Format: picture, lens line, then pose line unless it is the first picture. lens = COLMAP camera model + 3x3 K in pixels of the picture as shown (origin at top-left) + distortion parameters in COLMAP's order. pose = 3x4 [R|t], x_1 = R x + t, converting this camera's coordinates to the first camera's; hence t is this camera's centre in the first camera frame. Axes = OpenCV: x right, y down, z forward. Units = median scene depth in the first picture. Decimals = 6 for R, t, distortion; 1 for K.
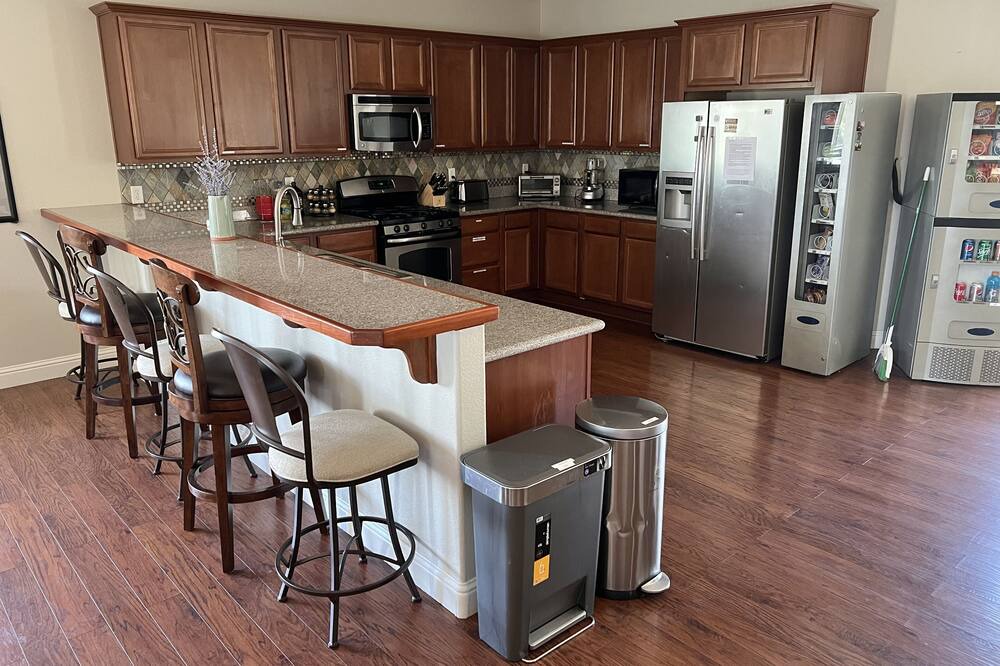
lens RADIAL K [[759.8, 0, 498.1], [0, 759.8, 320.3], [0, 0, 1]] dist [0.087677, -0.135109]
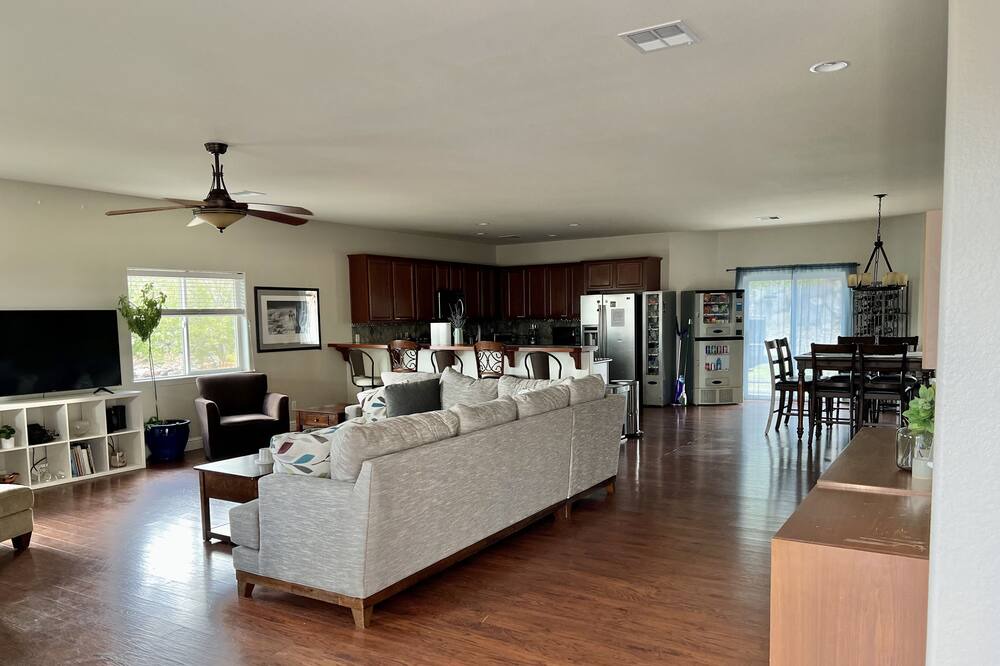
lens RADIAL K [[736.8, 0, 497.0], [0, 736.8, 381.3], [0, 0, 1]] dist [0.028948, -0.051952]
pose [[0.957593, -0.036407, 0.285815, -0.642041], [0.085704, 0.983075, -0.161918, 0.291977], [-0.275083, 0.179547, 0.944506, -0.925696]]
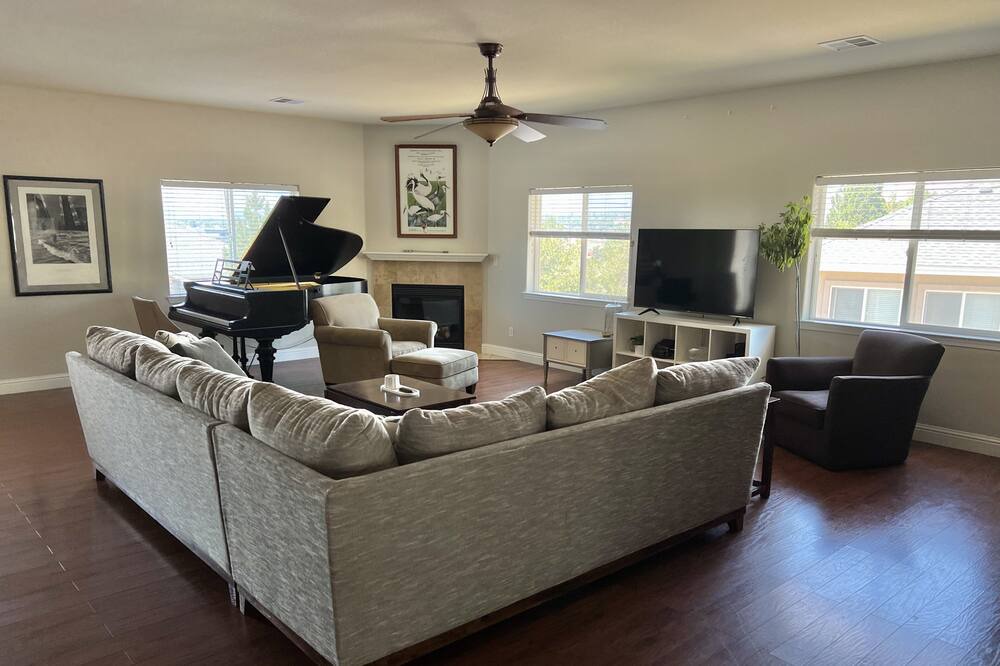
lens RADIAL K [[746.4, 0, 499.2], [0, 746.4, 362.5], [0, 0, 1]] dist [0.080330, -0.096219]
pose [[-0.010908, 0.183648, -0.982932, 0.238916], [-0.266805, 0.946818, 0.179861, -0.012200], [0.963689, 0.264213, 0.038671, 0.100553]]
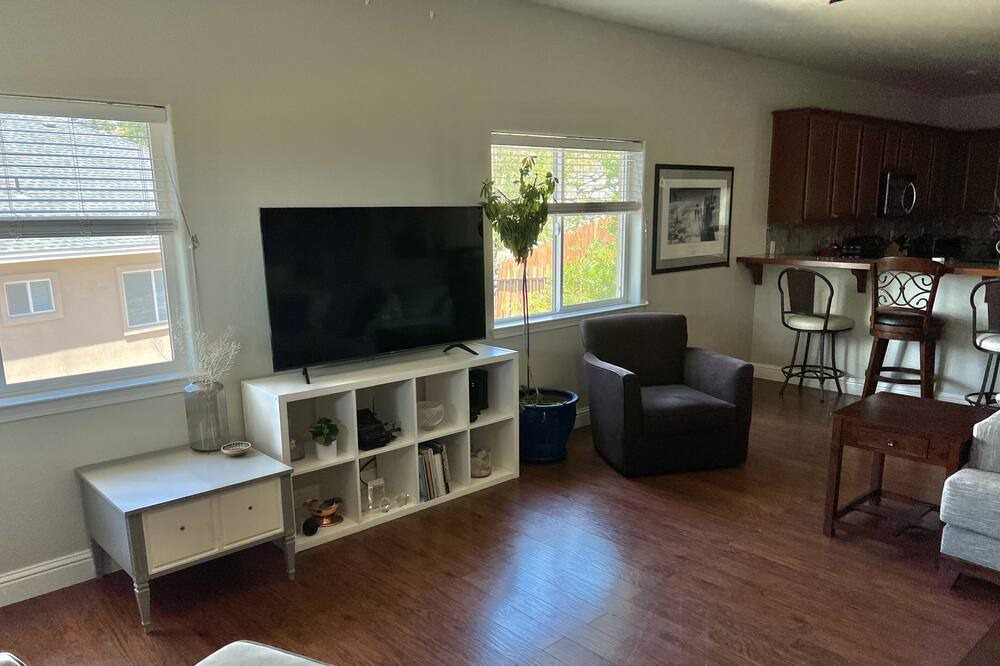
lens RADIAL K [[760.9, 0, 502.6], [0, 760.9, 380.8], [0, 0, 1]] dist [0.027529, -0.003031]
pose [[0.999910, -0.009608, 0.009323, -0.895858], [0.009926, 0.999346, -0.034767, 0.100963], [-0.008983, 0.034856, 0.999352, -0.287176]]
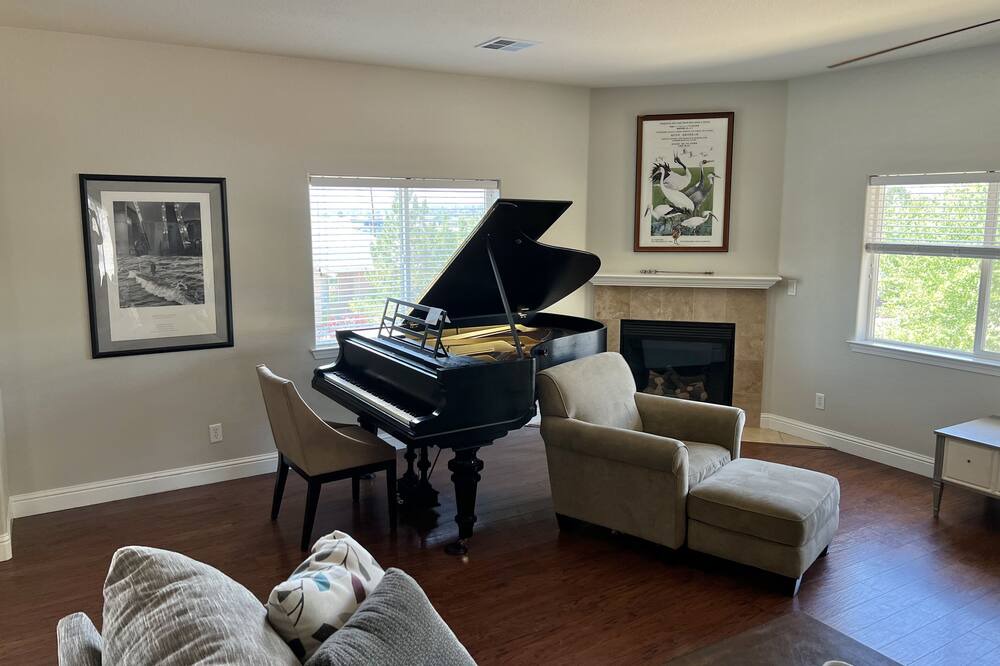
lens RADIAL K [[759.8, 0, 498.1], [0, 759.8, 320.3], [0, 0, 1]] dist [0.087677, -0.135109]
pose [[-0.187260, 0.142556, -0.971911, -0.289245], [-0.251851, 0.949375, 0.187774, 0.019003], [0.949476, 0.279939, -0.141877, -0.130500]]
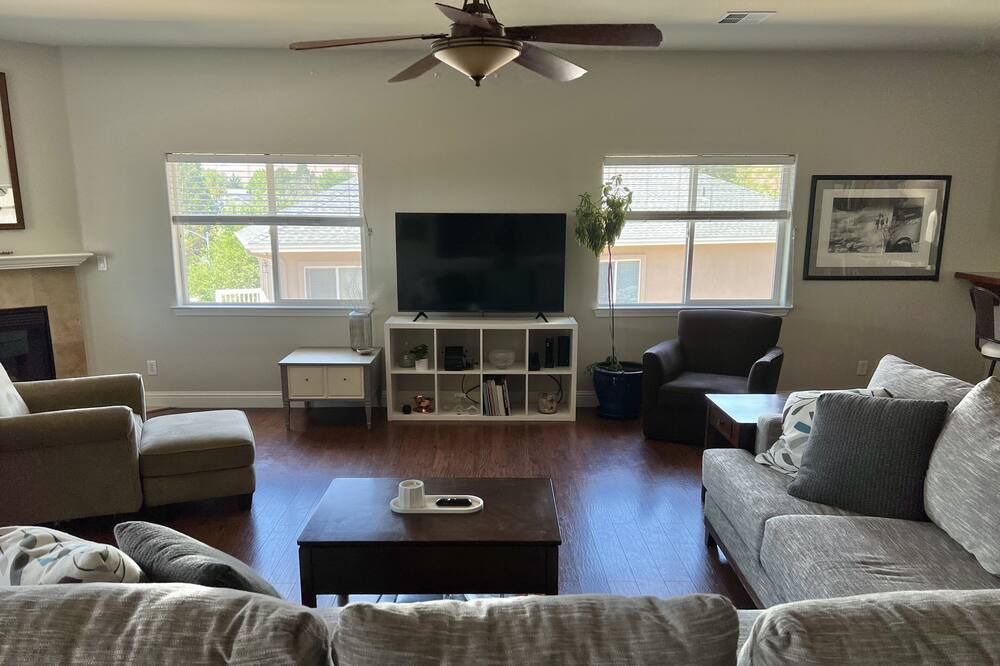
lens RADIAL K [[736.8, 0, 497.0], [0, 736.8, 381.3], [0, 0, 1]] dist [0.028948, -0.051952]
pose [[0.746712, 0.154774, -0.646890, -0.297446], [-0.175668, 0.983908, 0.032634, 0.106953], [0.641531, 0.089270, 0.761885, -0.330910]]
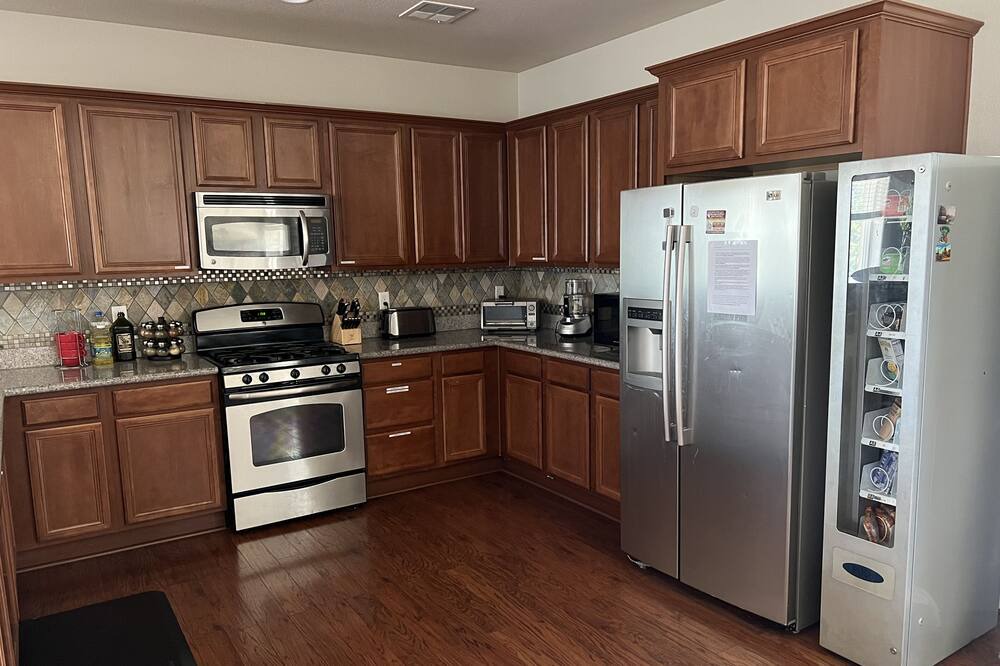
lens RADIAL K [[746.4, 0, 499.2], [0, 746.4, 362.5], [0, 0, 1]] dist [0.080330, -0.096219]
pose [[0.985777, 0.012760, -0.167572, 0.219558], [-0.029361, 0.994855, -0.096963, -0.079748], [0.165472, 0.100504, 0.981080, 0.386697]]
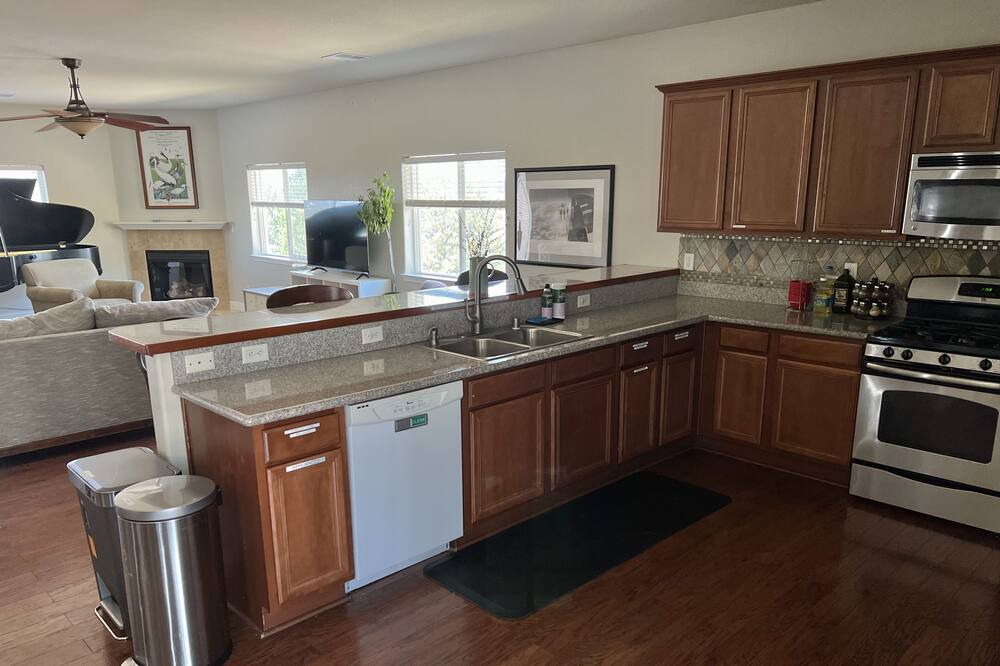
lens RADIAL K [[736.8, 0, 497.0], [0, 736.8, 381.3], [0, 0, 1]] dist [0.028948, -0.051952]
pose [[0.044899, 0.253169, -0.966380, 0.515078], [-0.252542, 0.938811, 0.234213, -0.170023], [0.966544, 0.233536, 0.106087, 0.637712]]
